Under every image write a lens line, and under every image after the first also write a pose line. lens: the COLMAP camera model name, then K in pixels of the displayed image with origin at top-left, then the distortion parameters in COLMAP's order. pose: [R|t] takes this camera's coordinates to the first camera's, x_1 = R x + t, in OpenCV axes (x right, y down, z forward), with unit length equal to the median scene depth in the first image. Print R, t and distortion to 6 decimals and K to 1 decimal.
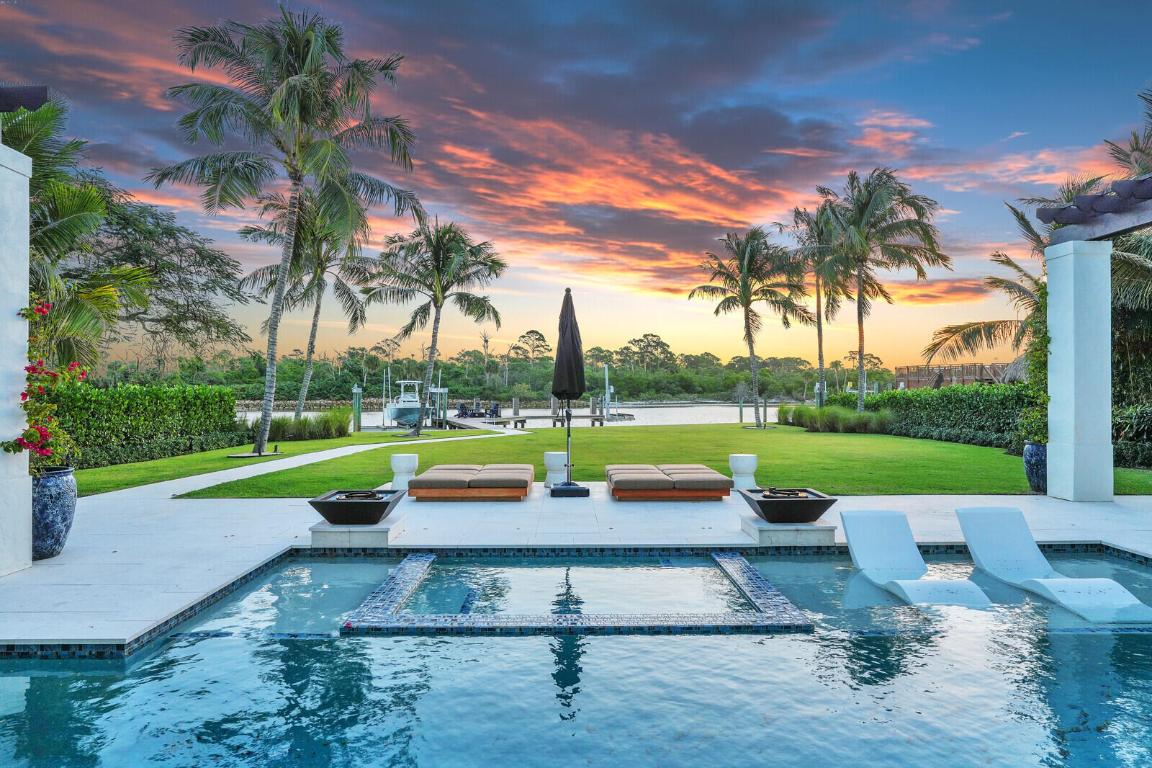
lens RADIAL K [[759.7, 0, 576.0], [0, 759.7, 384.0], [0, 0, 1]] dist [0.039359, 0.002935]
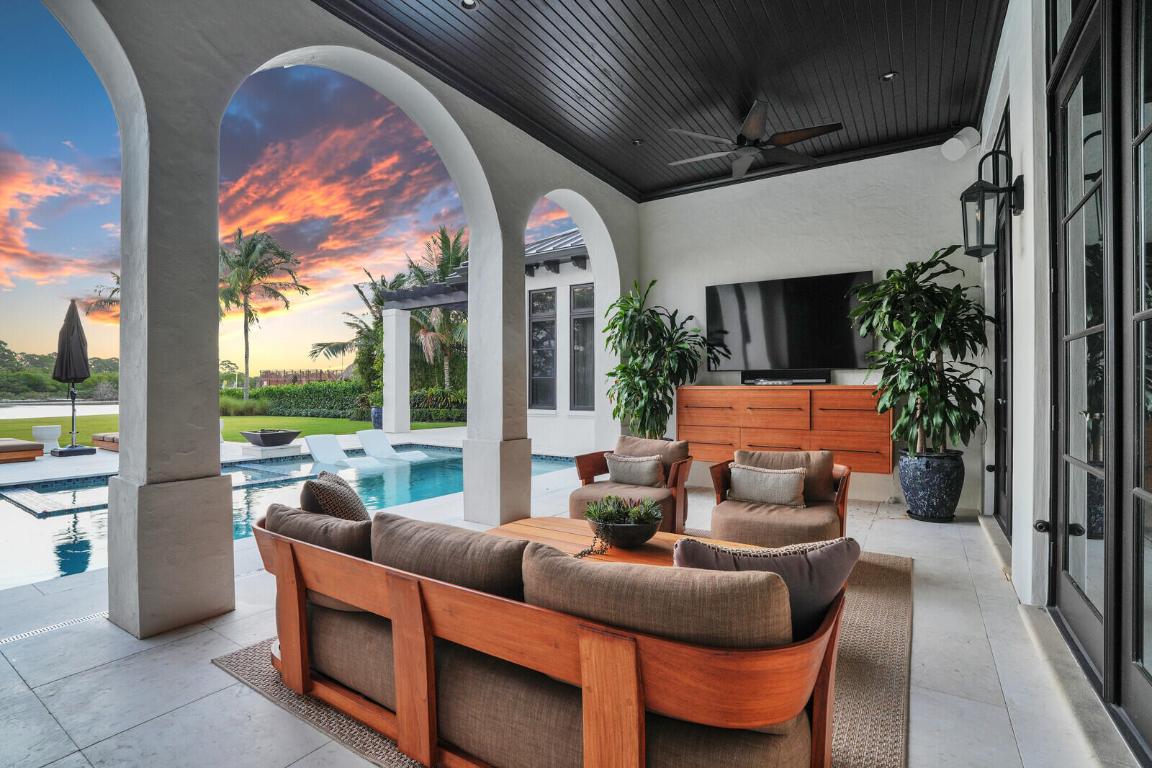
lens RADIAL K [[560.1, 0, 578.2], [0, 560.1, 379.5], [0, 0, 1]] dist [-0.001098, 0.000097]
pose [[0.596812, 0.012399, 0.802286, -0.119288], [-0.004581, 0.999917, -0.012046, 0.009905], [-0.802368, 0.003514, 0.596819, -0.130327]]
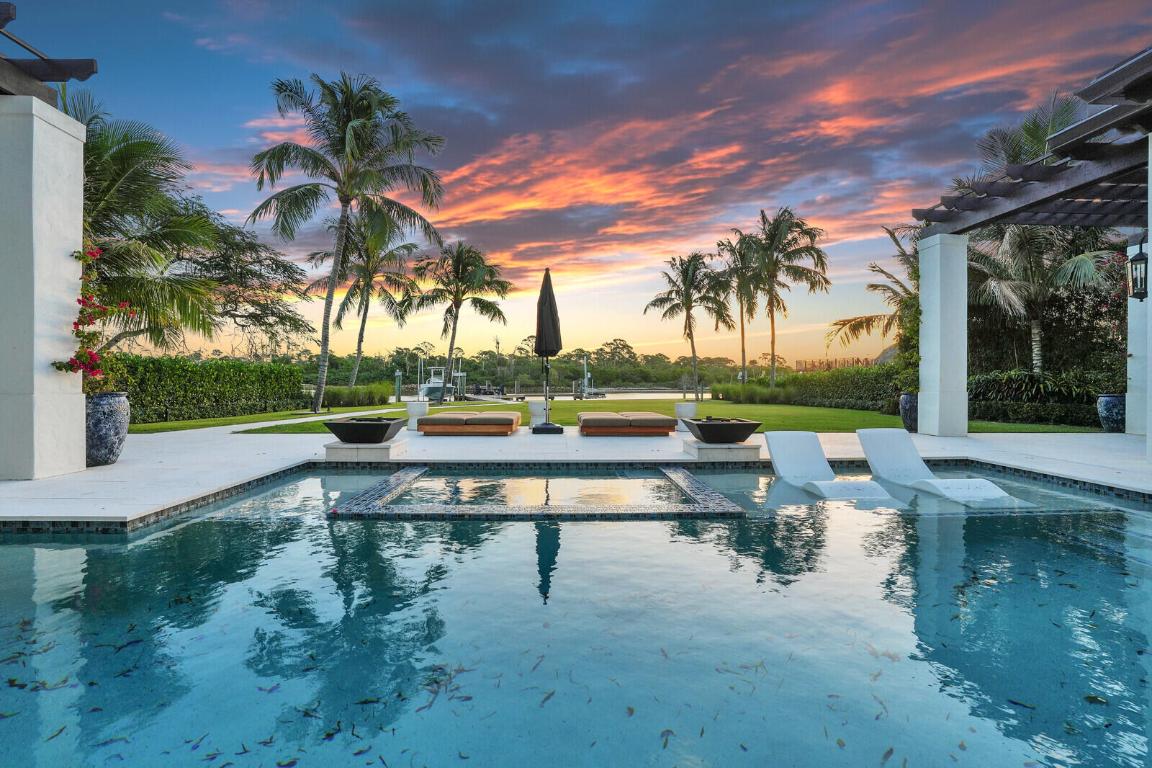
lens RADIAL K [[555.6, 0, 574.8], [0, 555.6, 381.0], [0, 0, 1]] dist [-0.002789, 0.000163]
pose [[0.999828, 0.003709, 0.018167, 0.008499], [-0.003829, 0.999971, 0.006606, 0.024208], [-0.018142, -0.006675, 0.999813, 0.037050]]
